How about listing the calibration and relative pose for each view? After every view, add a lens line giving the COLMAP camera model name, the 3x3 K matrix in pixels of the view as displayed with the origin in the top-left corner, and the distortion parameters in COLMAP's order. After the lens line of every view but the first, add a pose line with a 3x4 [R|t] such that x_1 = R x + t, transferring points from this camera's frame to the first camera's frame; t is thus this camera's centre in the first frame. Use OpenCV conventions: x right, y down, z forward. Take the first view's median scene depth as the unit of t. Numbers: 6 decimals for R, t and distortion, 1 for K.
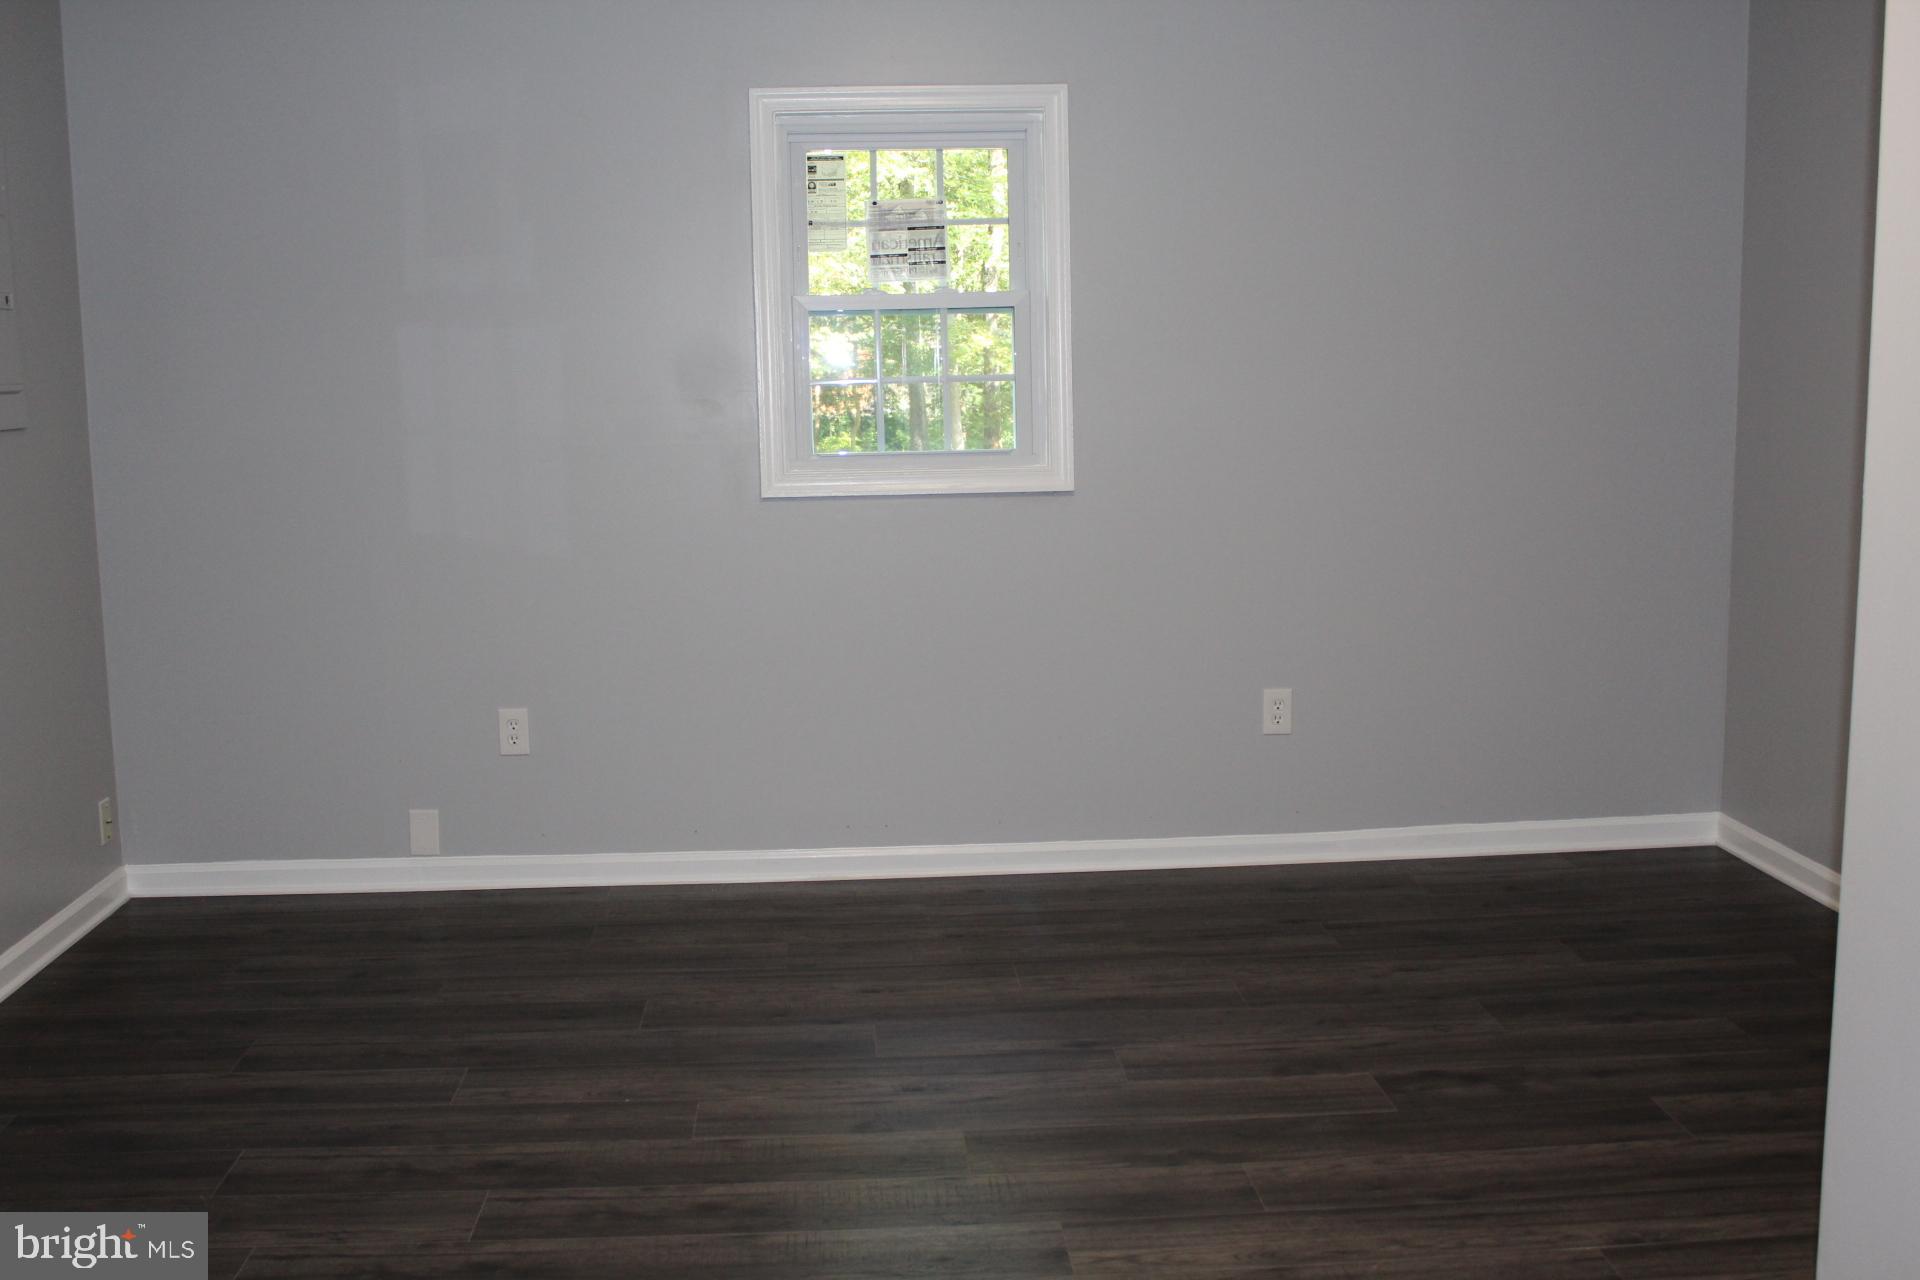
lens RADIAL K [[1952.1, 0, 969.4], [0, 1952.1, 643.8], [0, 0, 1]] dist [-0.136630, 0.152698]
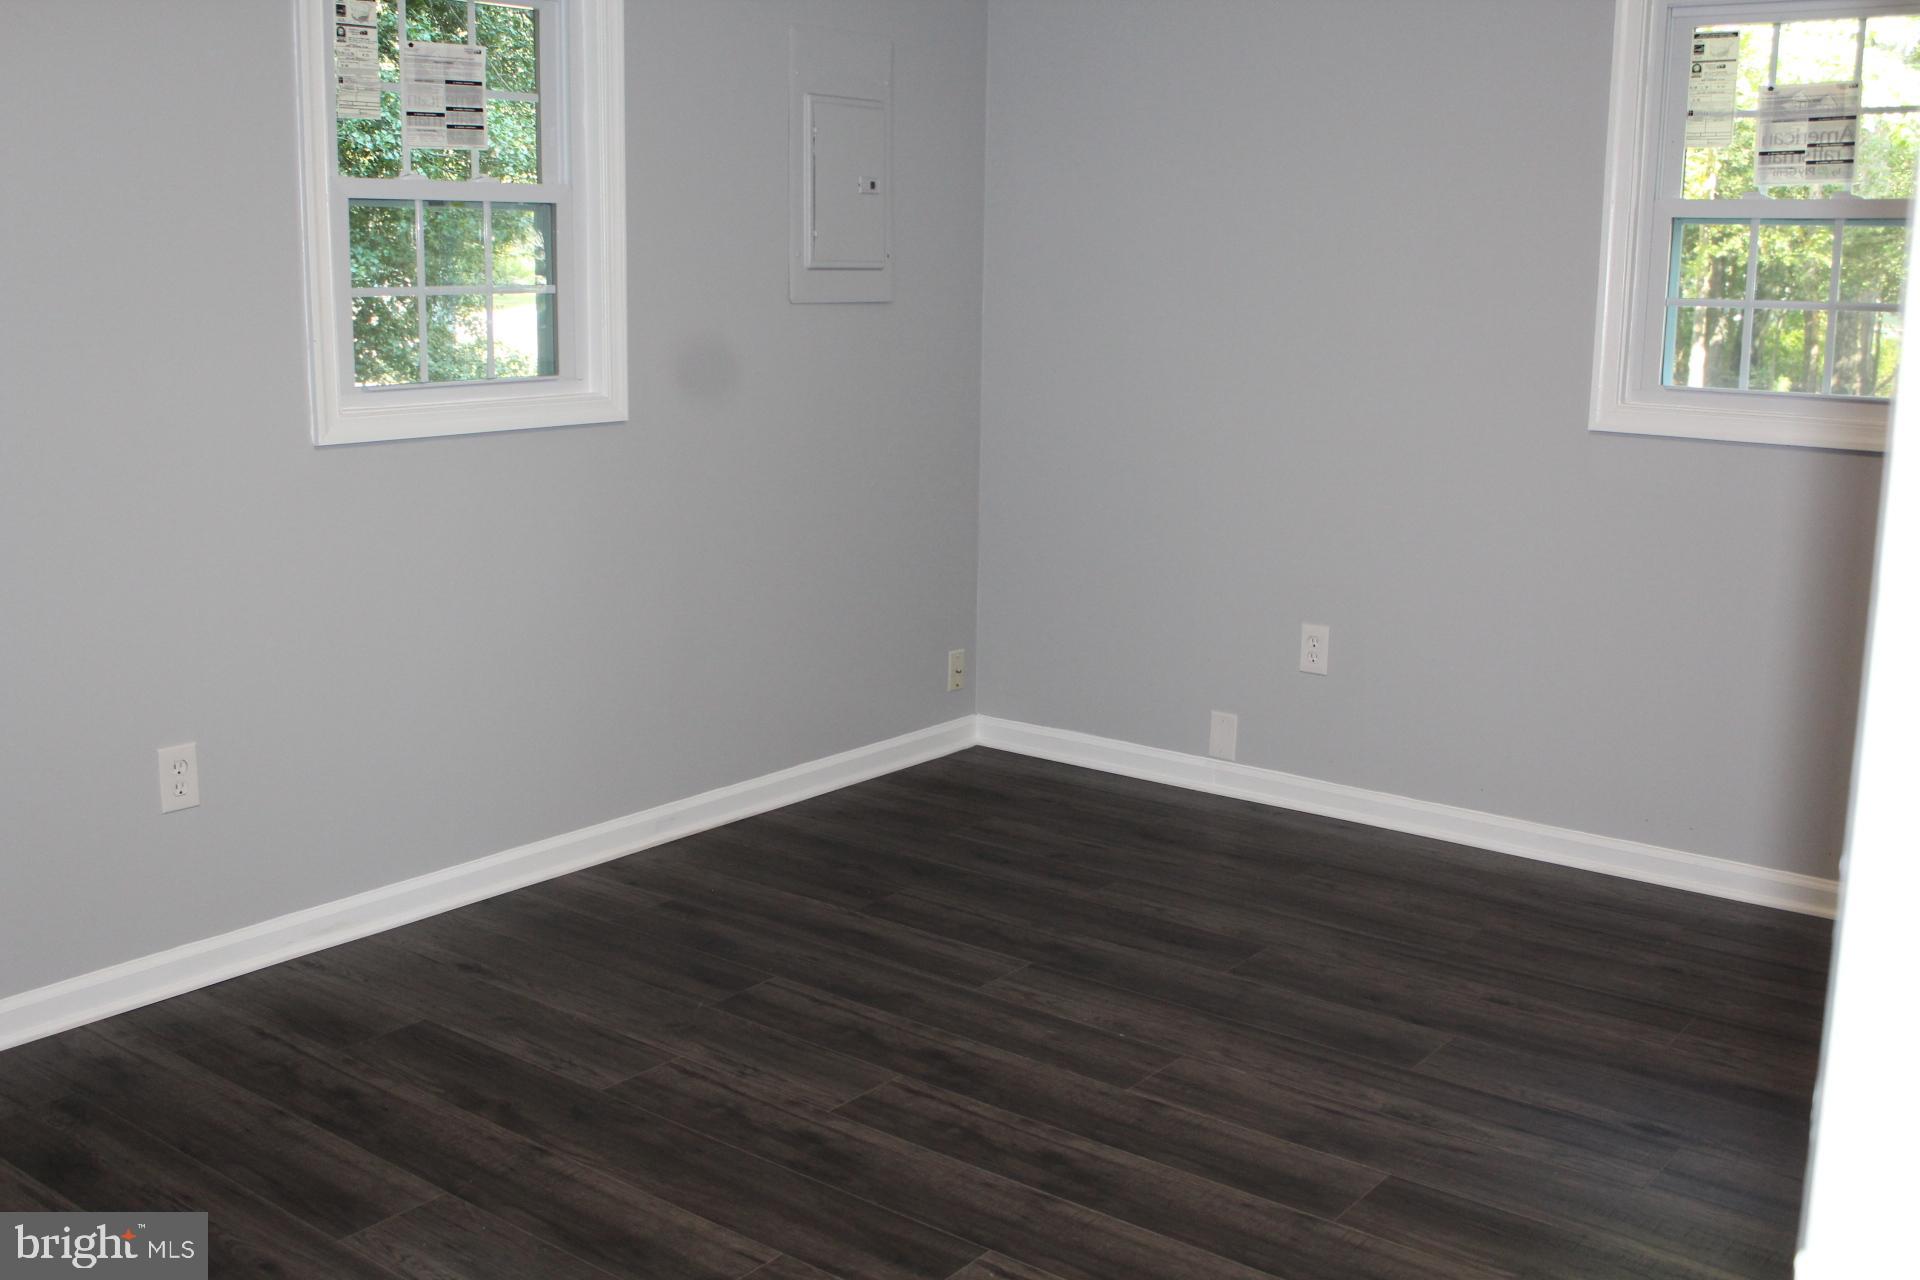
lens RADIAL K [[1952.1, 0, 969.4], [0, 1952.1, 643.8], [0, 0, 1]] dist [-0.136630, 0.152698]
pose [[0.740852, 0.156287, -0.653233, 0.273408], [-0.126174, 0.987621, 0.093191, -0.026009], [0.659711, 0.013381, 0.751401, 0.170351]]
